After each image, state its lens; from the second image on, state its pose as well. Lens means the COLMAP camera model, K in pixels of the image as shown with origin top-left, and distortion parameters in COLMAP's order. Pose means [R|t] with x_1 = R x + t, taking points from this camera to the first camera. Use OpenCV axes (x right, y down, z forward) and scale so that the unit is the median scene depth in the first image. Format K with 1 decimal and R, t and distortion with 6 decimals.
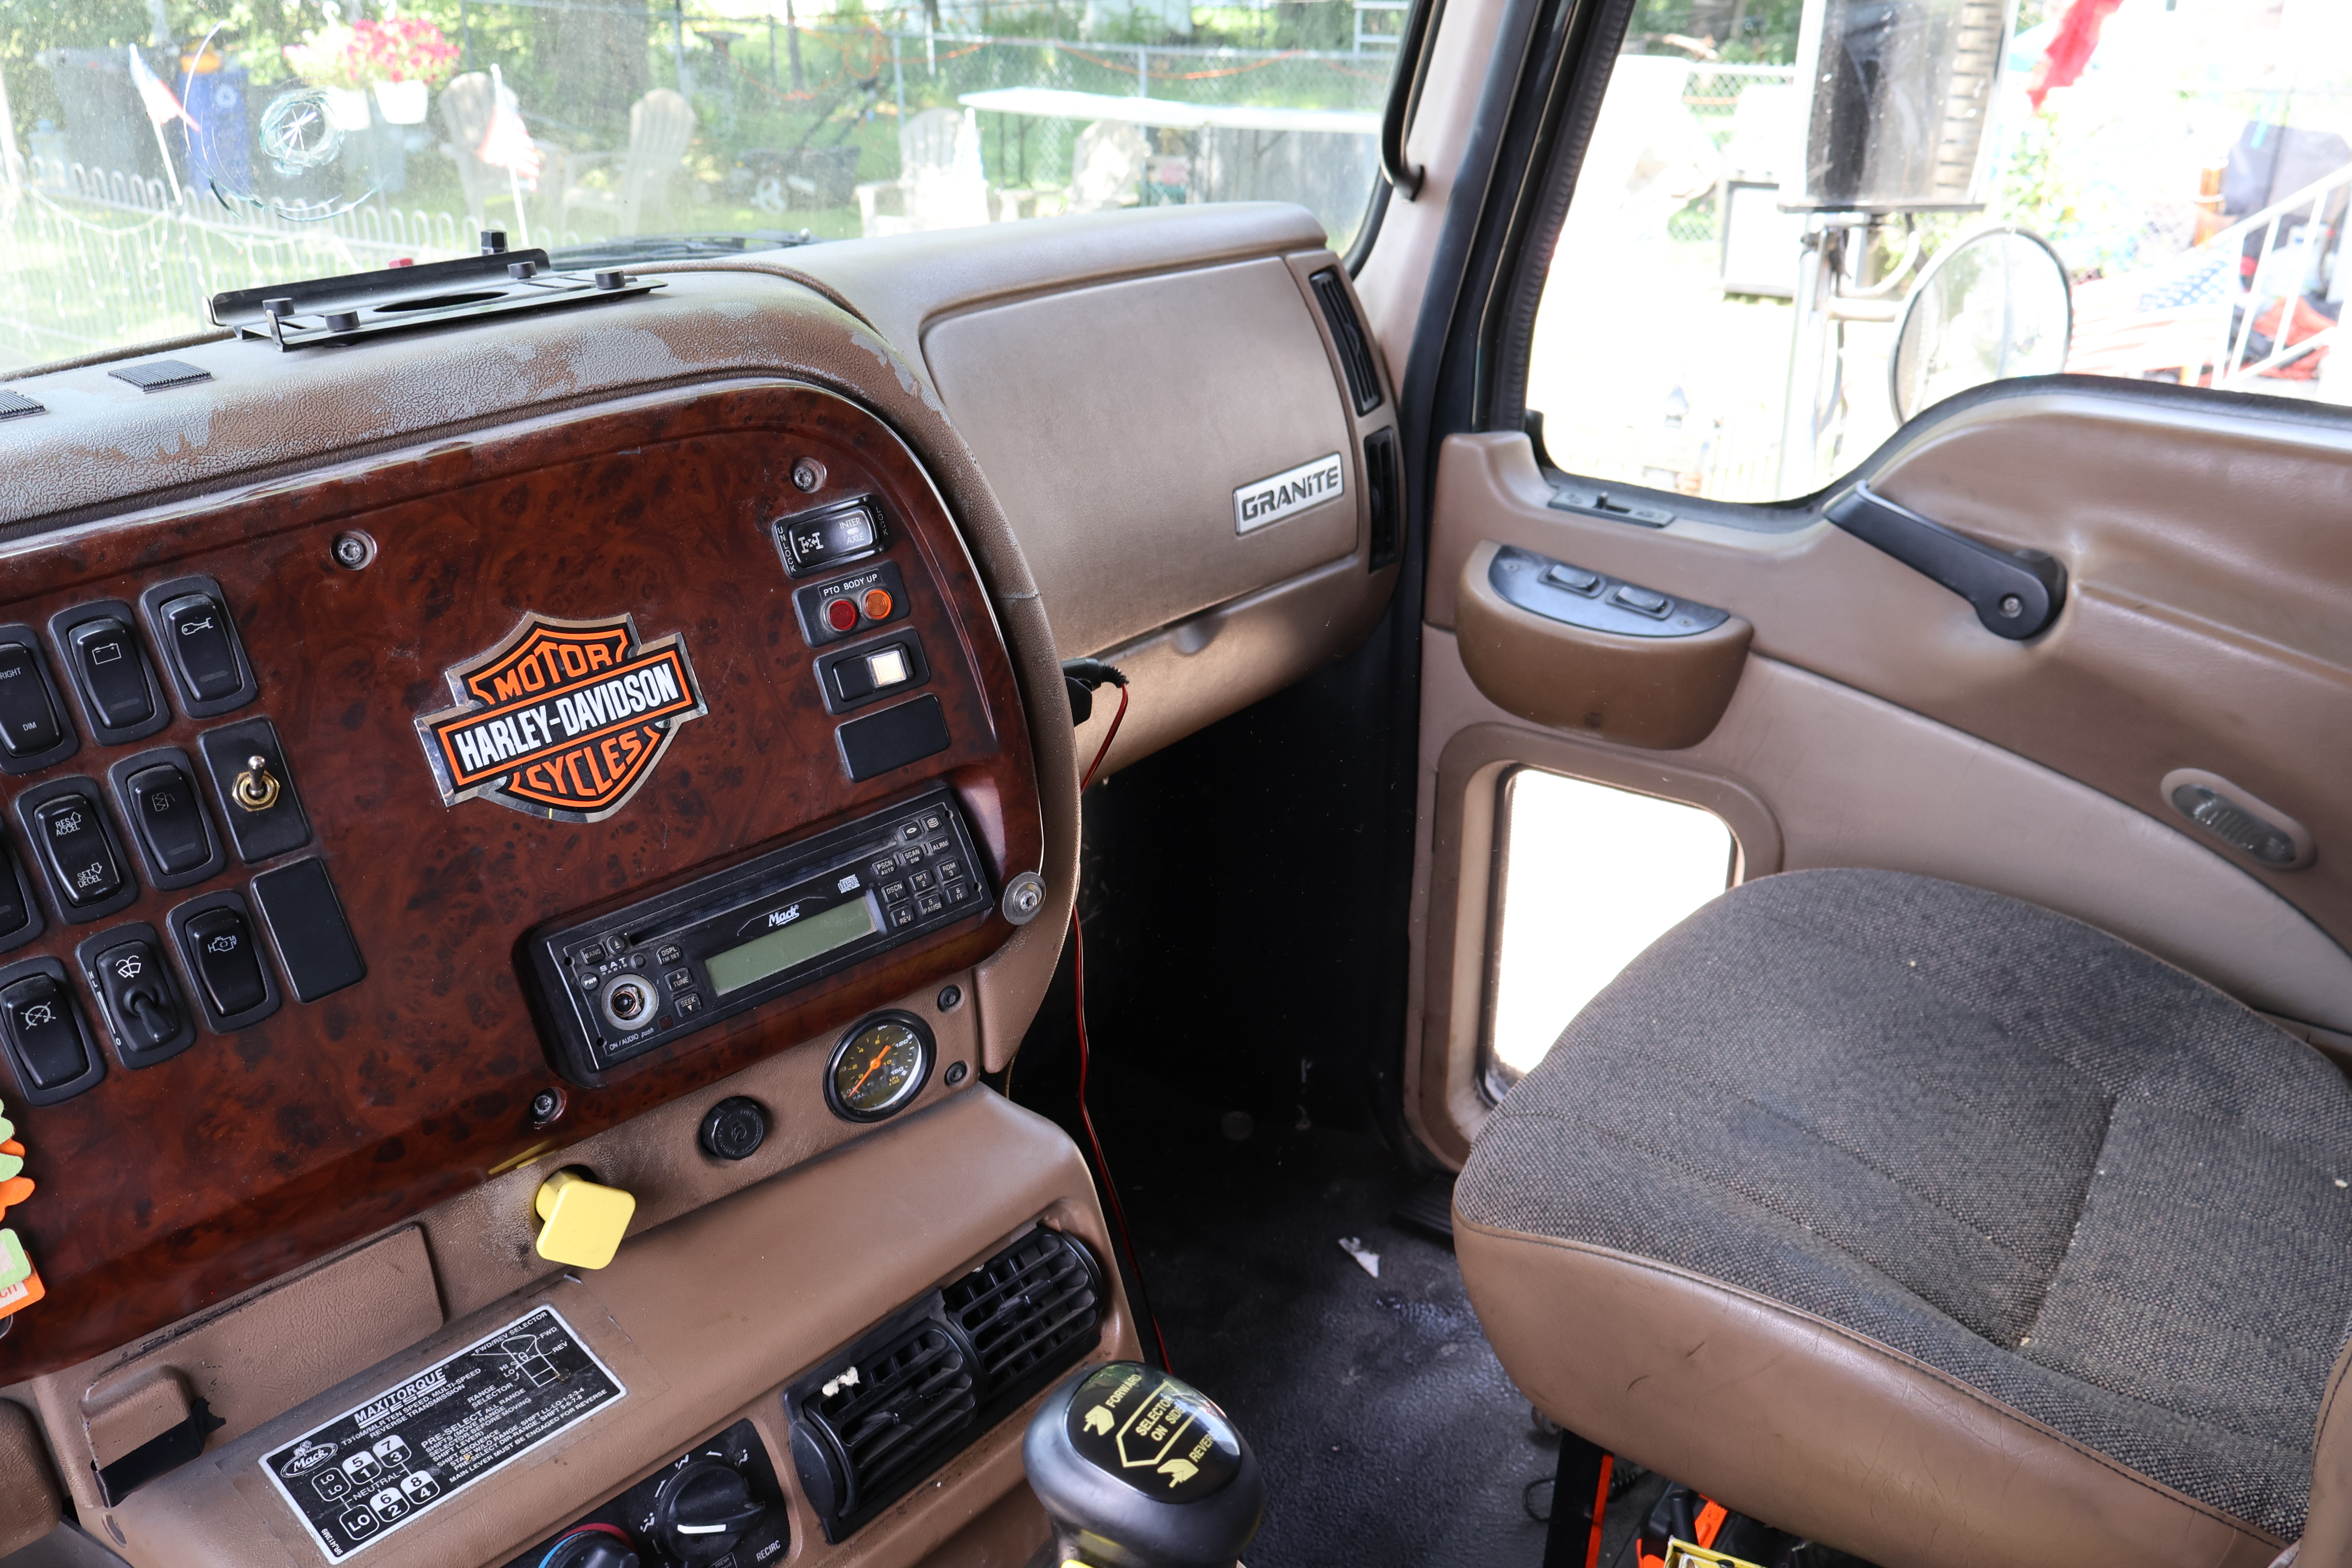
lens RADIAL K [[1956.8, 0, 1176.0], [0, 1956.8, 784.0], [0, 0, 1]] dist [-0.016870, -0.001874]
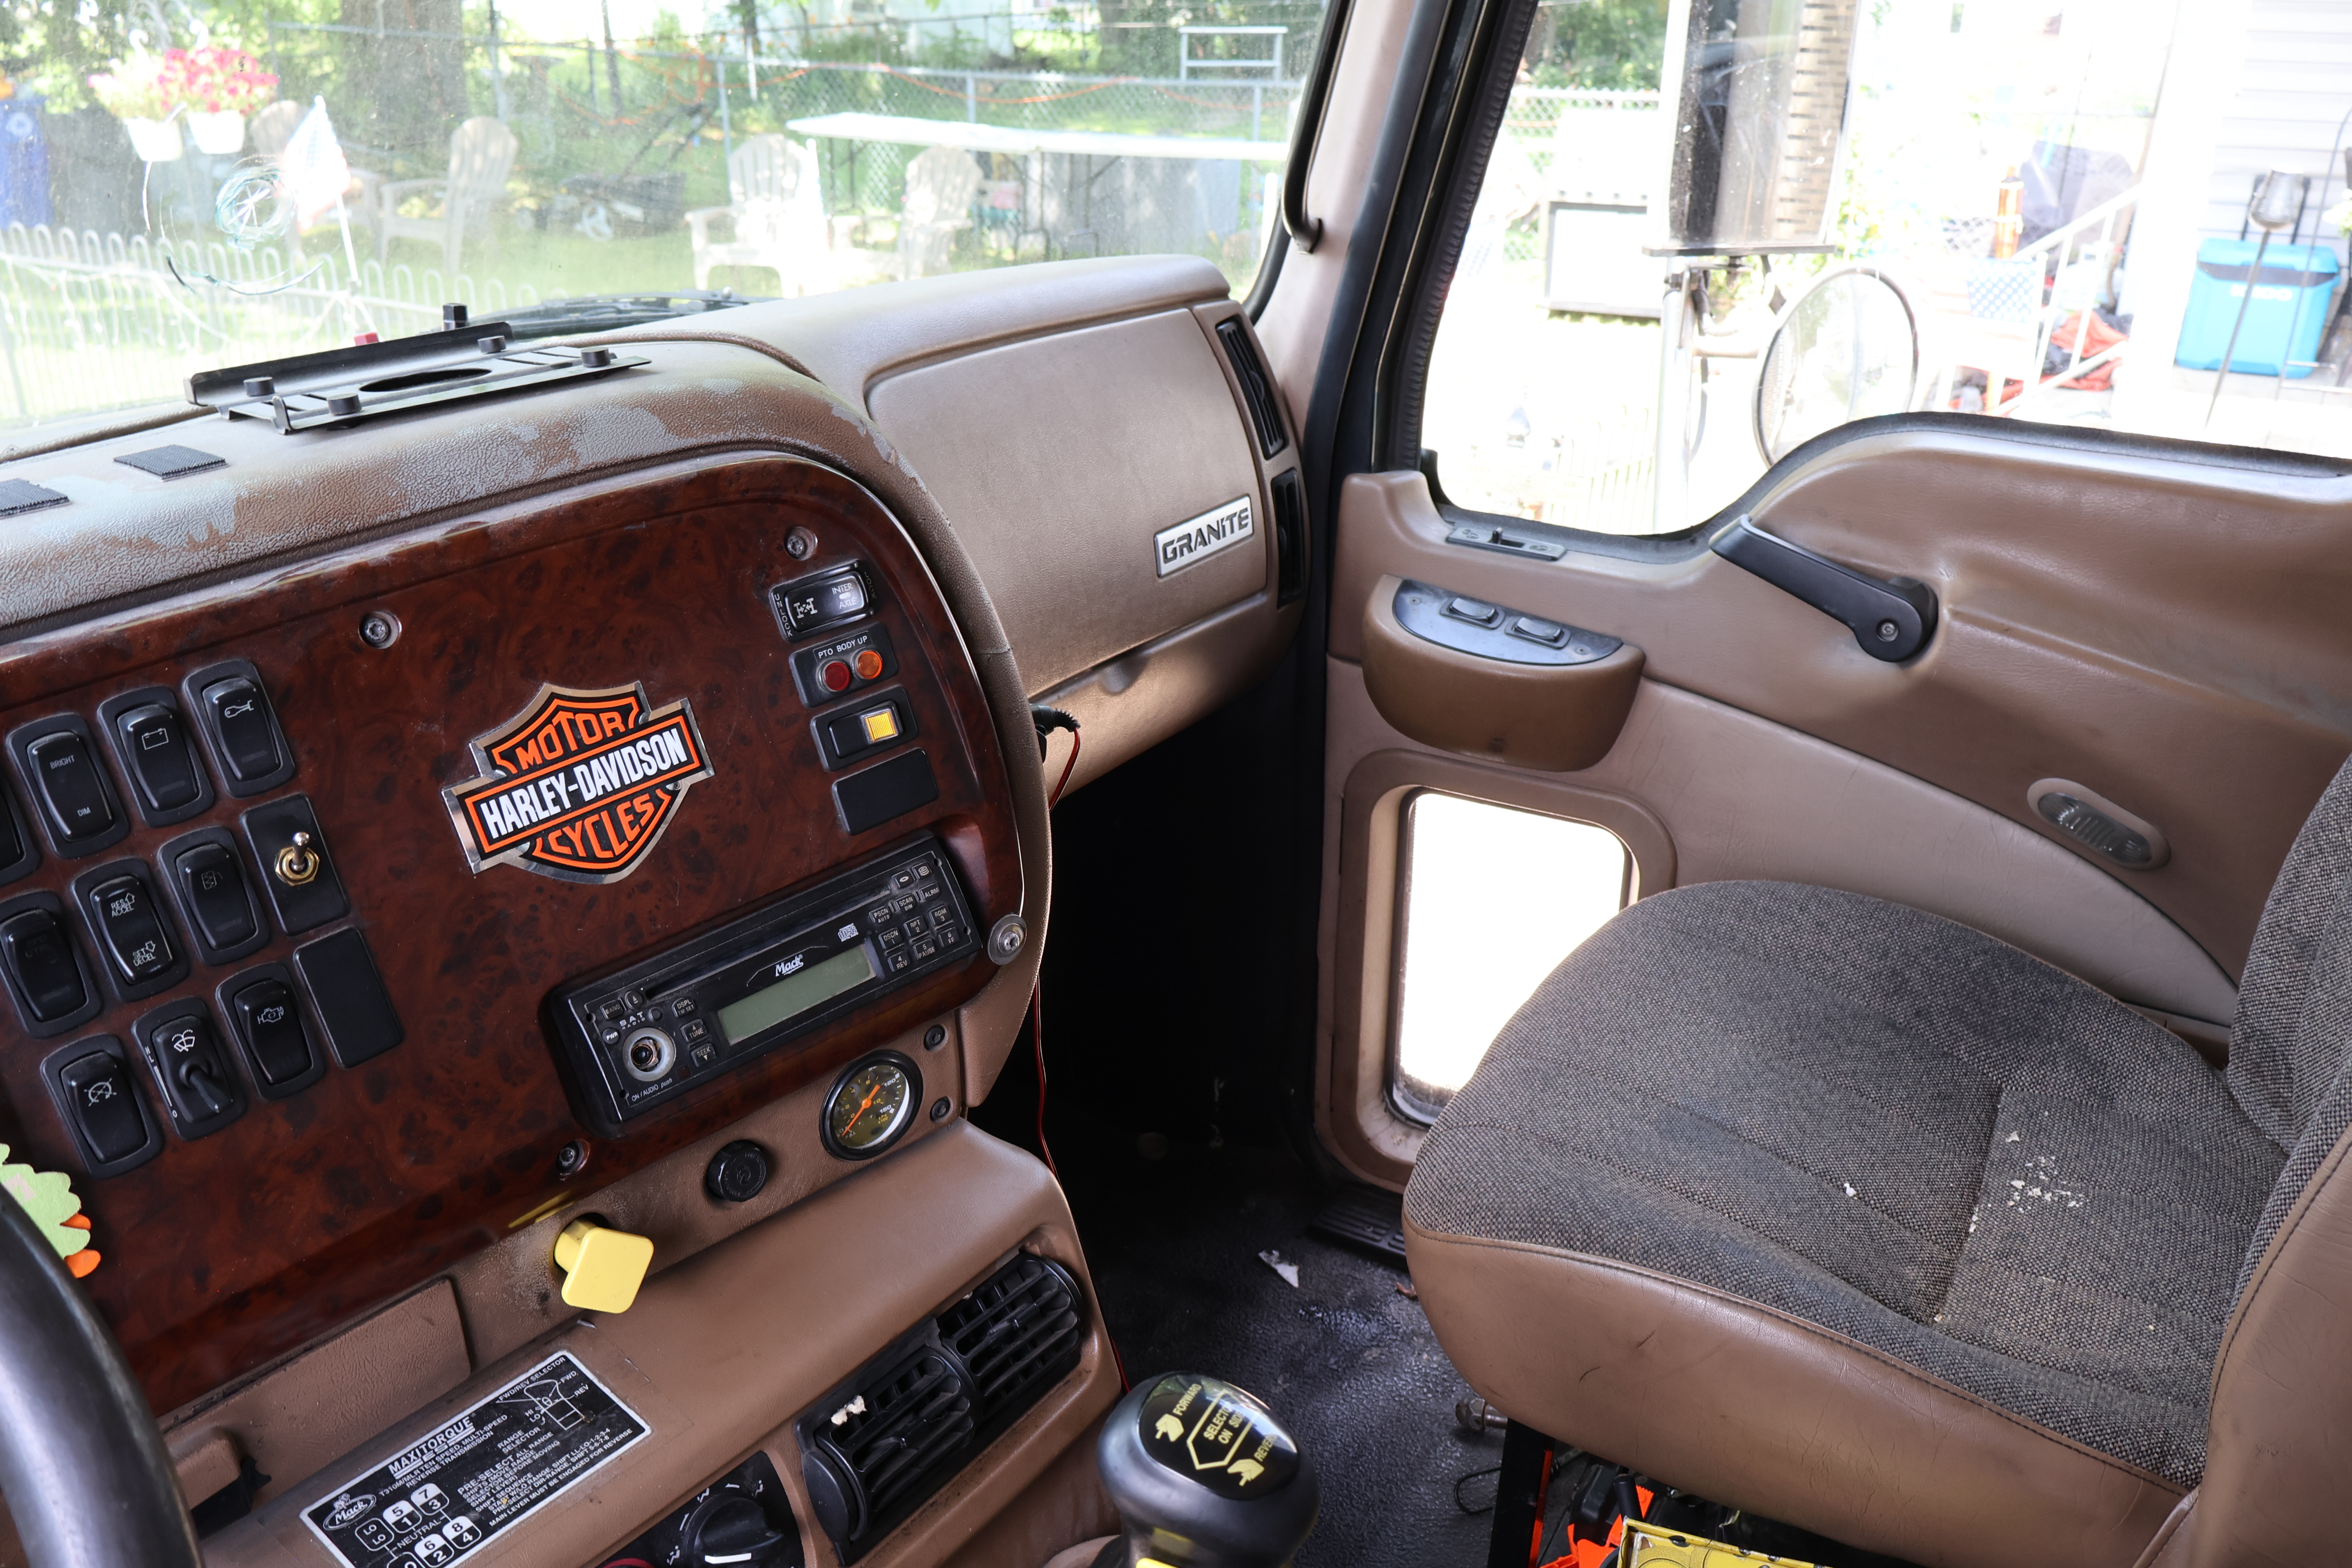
lens RADIAL K [[1958.1, 0, 1153.7], [0, 1958.1, 781.5], [0, 0, 1]] dist [-0.023541, 0.005079]
pose [[0.996979, -0.028339, 0.072311, -0.081845], [0.029055, 0.999538, -0.008881, -0.016484], [-0.072025, 0.010955, 0.997343, -0.057924]]
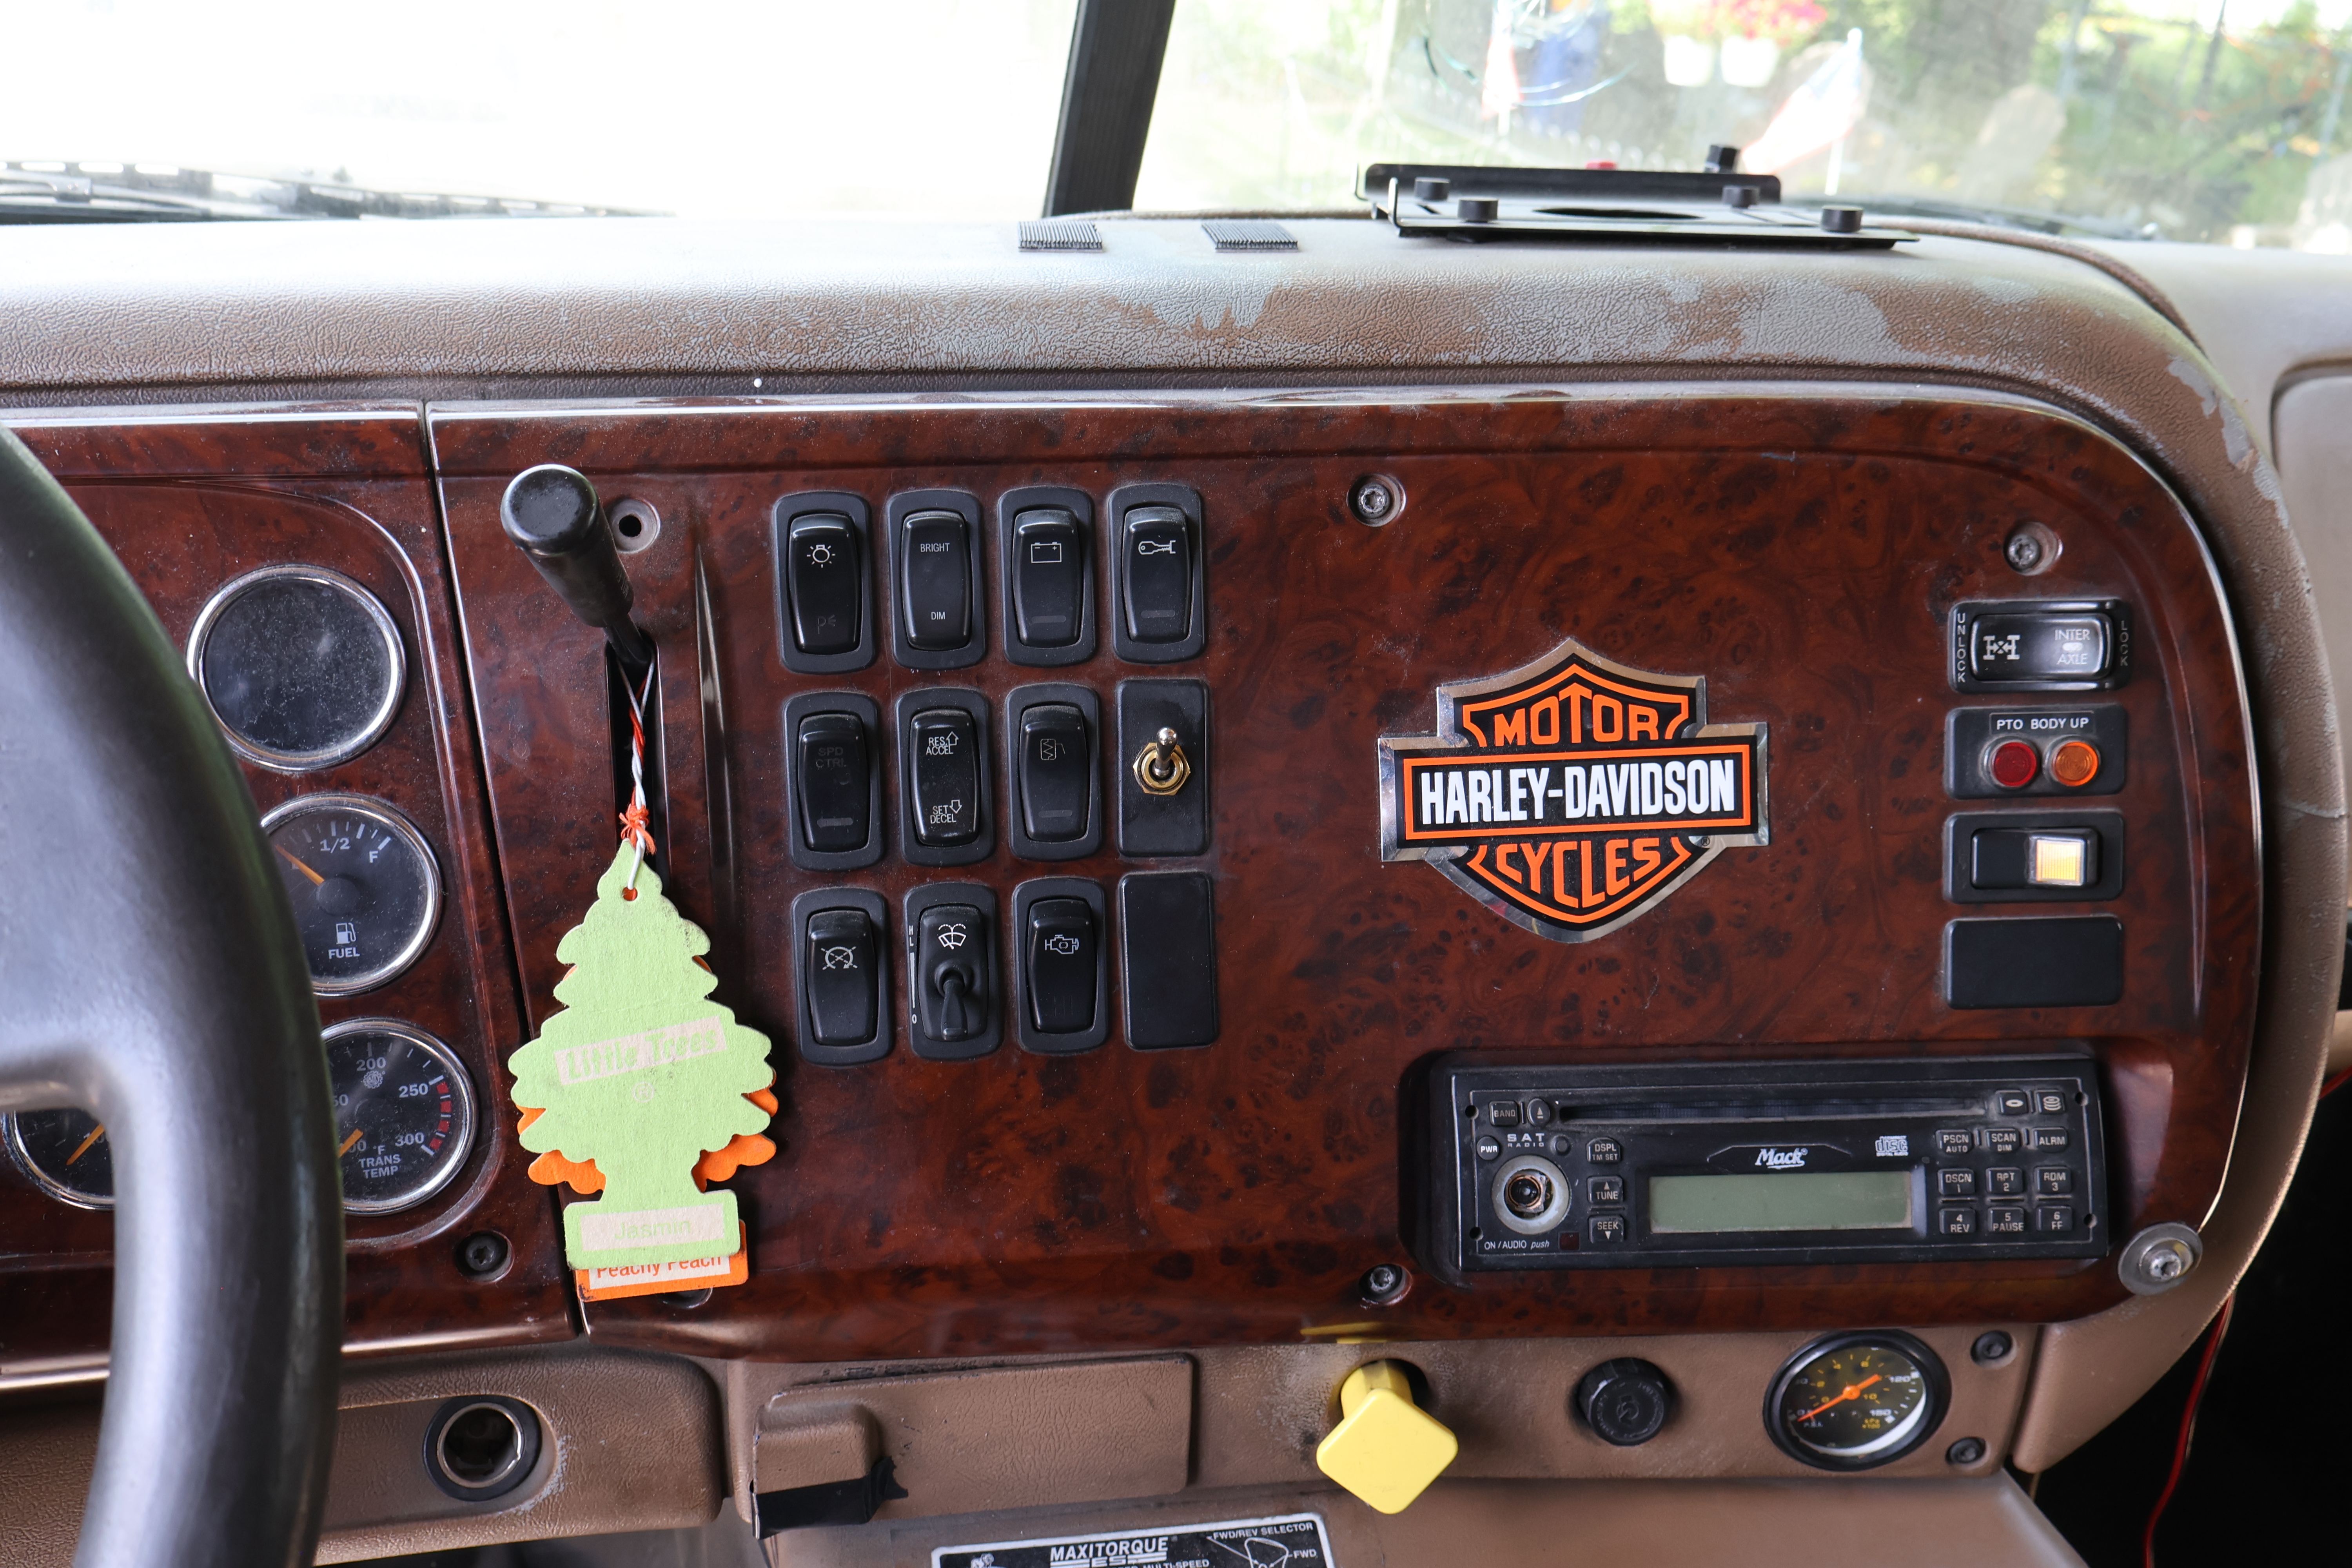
lens RADIAL K [[2100.9, 0, 1176.0], [0, 2100.9, 784.0], [0, 0, 1]] dist [0.014221, -0.001588]
pose [[0.810225, 0.294973, -0.506484, -0.038978], [-0.304015, 0.950300, 0.067116, -0.043160], [0.501109, 0.099600, 0.859633, 0.255159]]
